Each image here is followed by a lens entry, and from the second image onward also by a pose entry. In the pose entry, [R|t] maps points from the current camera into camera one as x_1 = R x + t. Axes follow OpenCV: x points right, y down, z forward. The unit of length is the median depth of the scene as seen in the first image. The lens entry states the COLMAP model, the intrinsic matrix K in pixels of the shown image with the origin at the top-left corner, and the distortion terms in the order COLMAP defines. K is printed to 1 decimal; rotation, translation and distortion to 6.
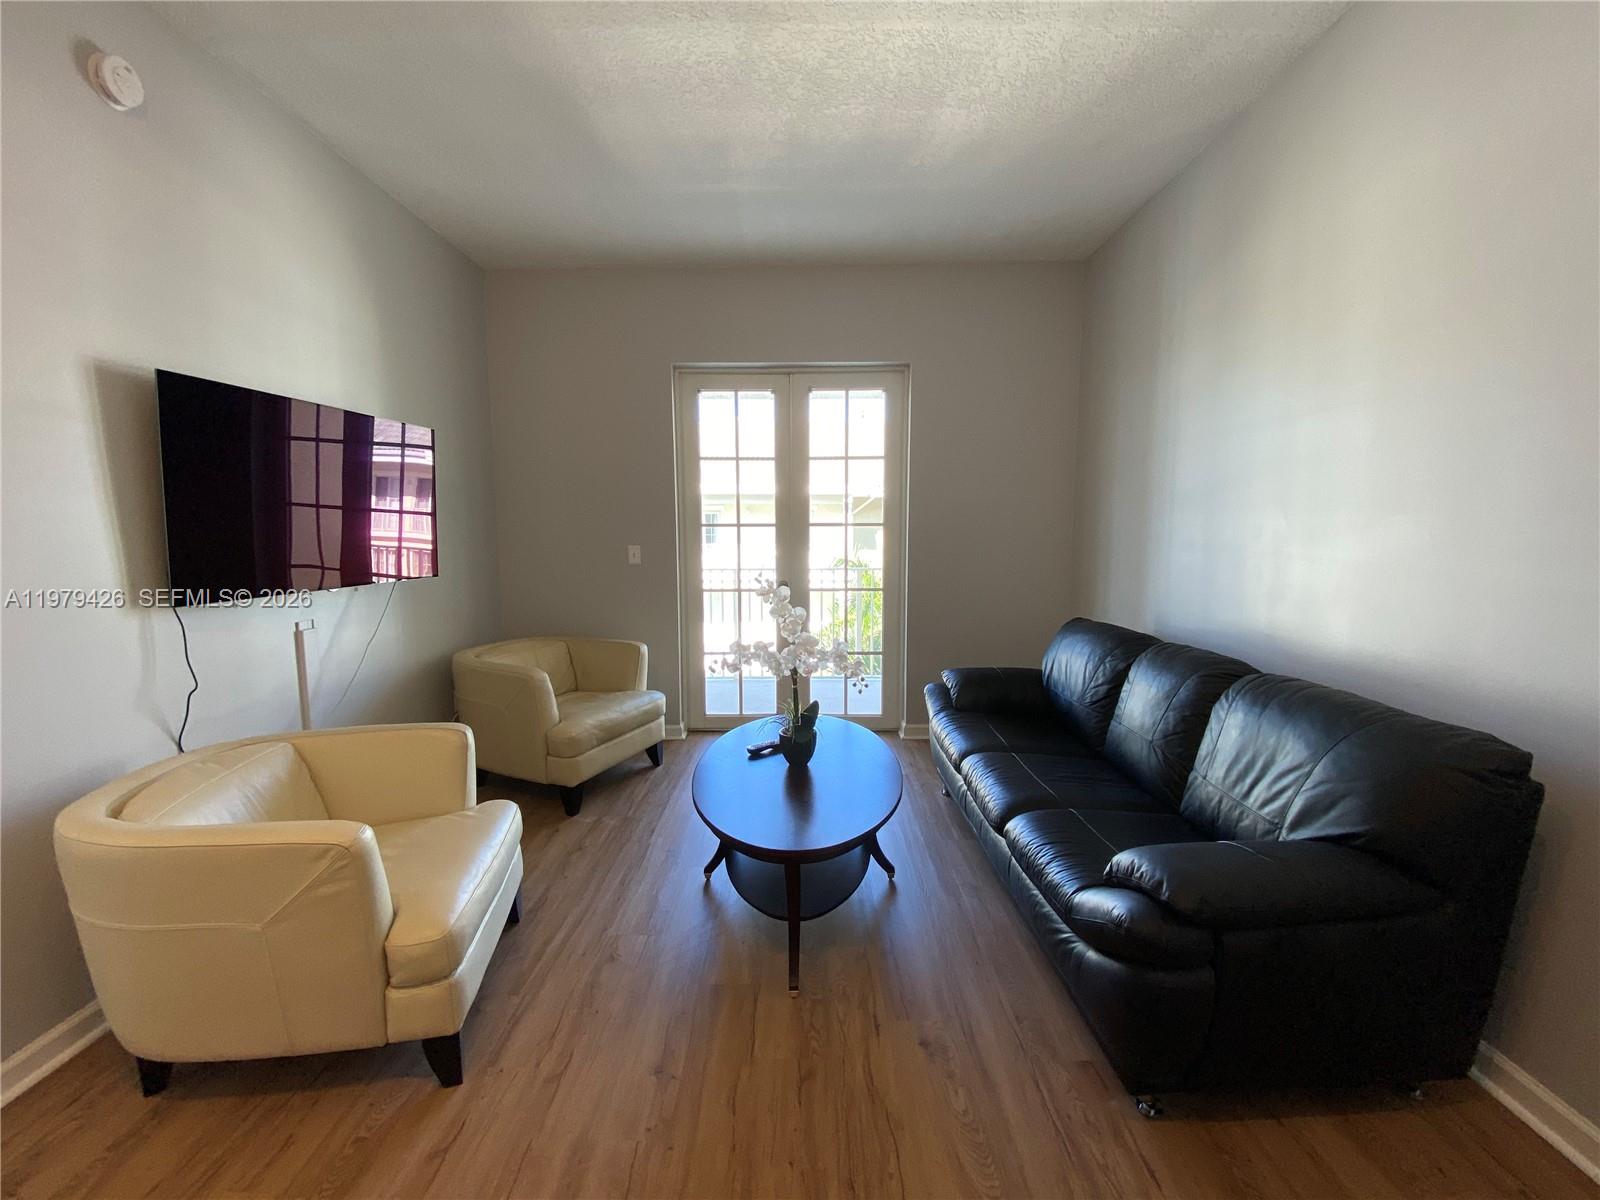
lens RADIAL K [[621.4, 0, 795.1], [0, 621.4, 599.9], [0, 0, 1]] dist [0.021981, -0.019459]
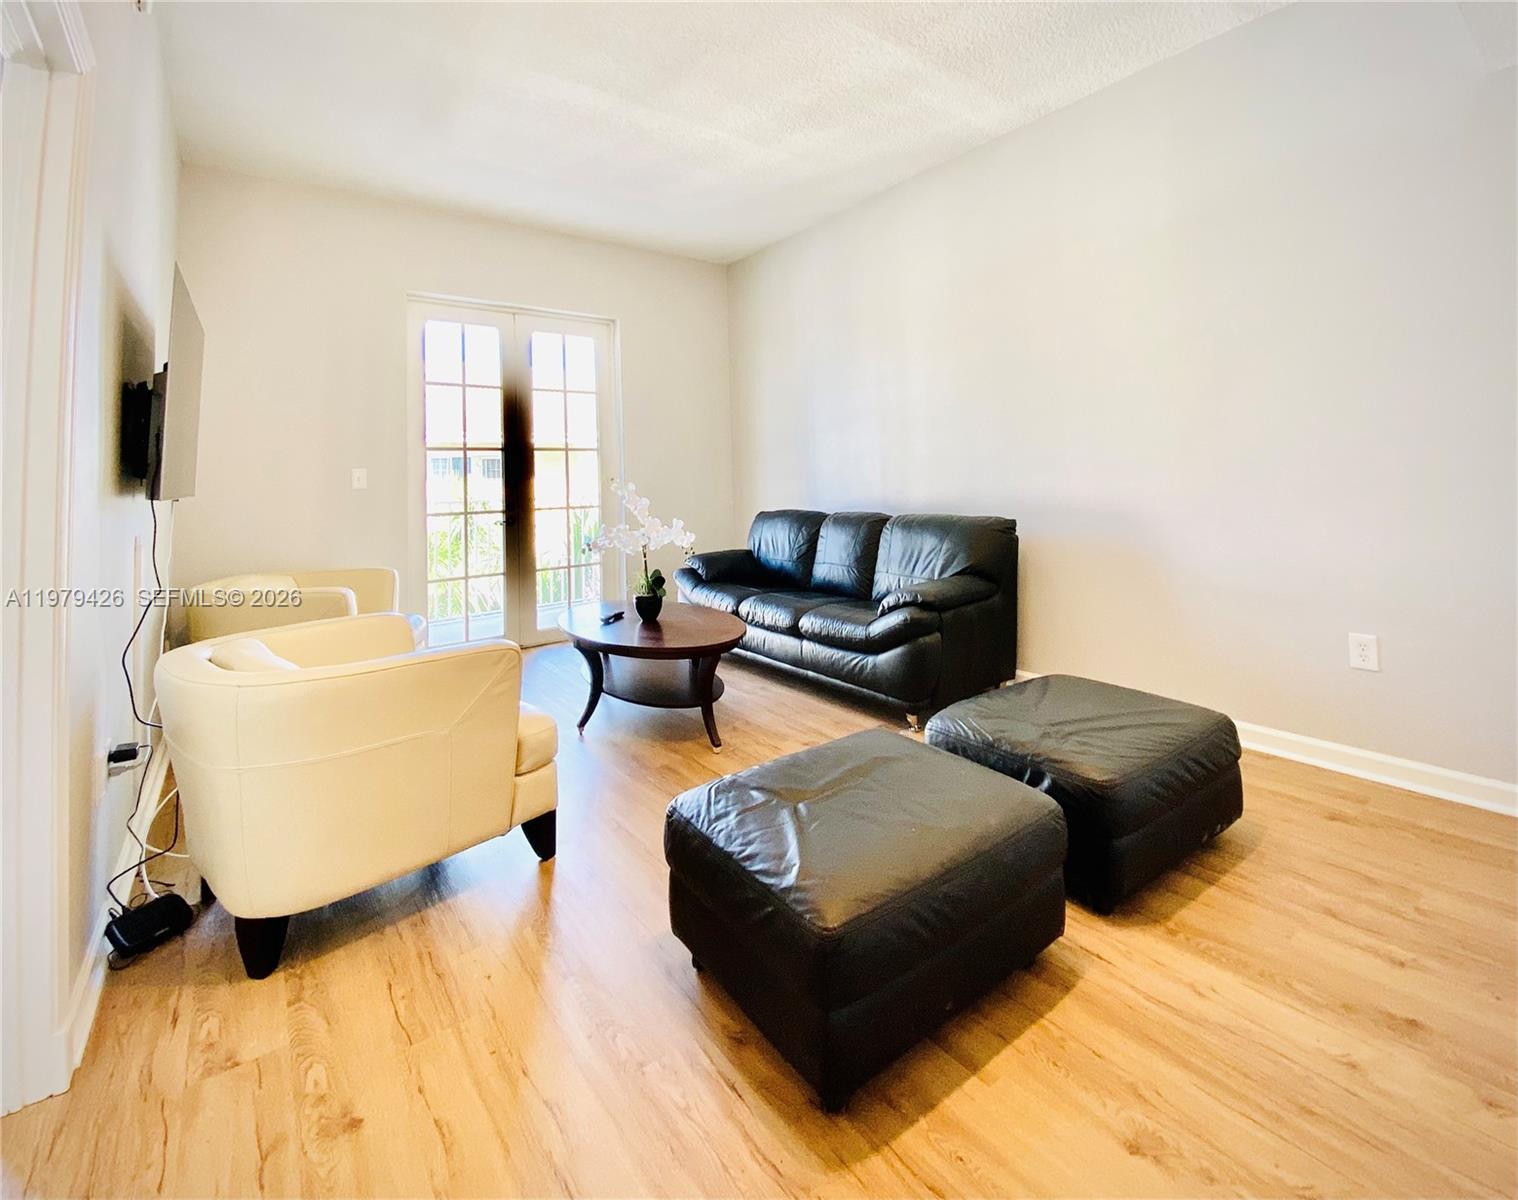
lens RADIAL K [[686.9, 0, 727.8], [0, 686.9, 432.8], [0, 0, 1]] dist [0.015012, -0.026114]
pose [[0.801675, 0.023448, 0.597300, -0.852901], [0.085823, 0.984363, -0.153832, 0.136027], [-0.591567, 0.174585, 0.787127, -0.353101]]
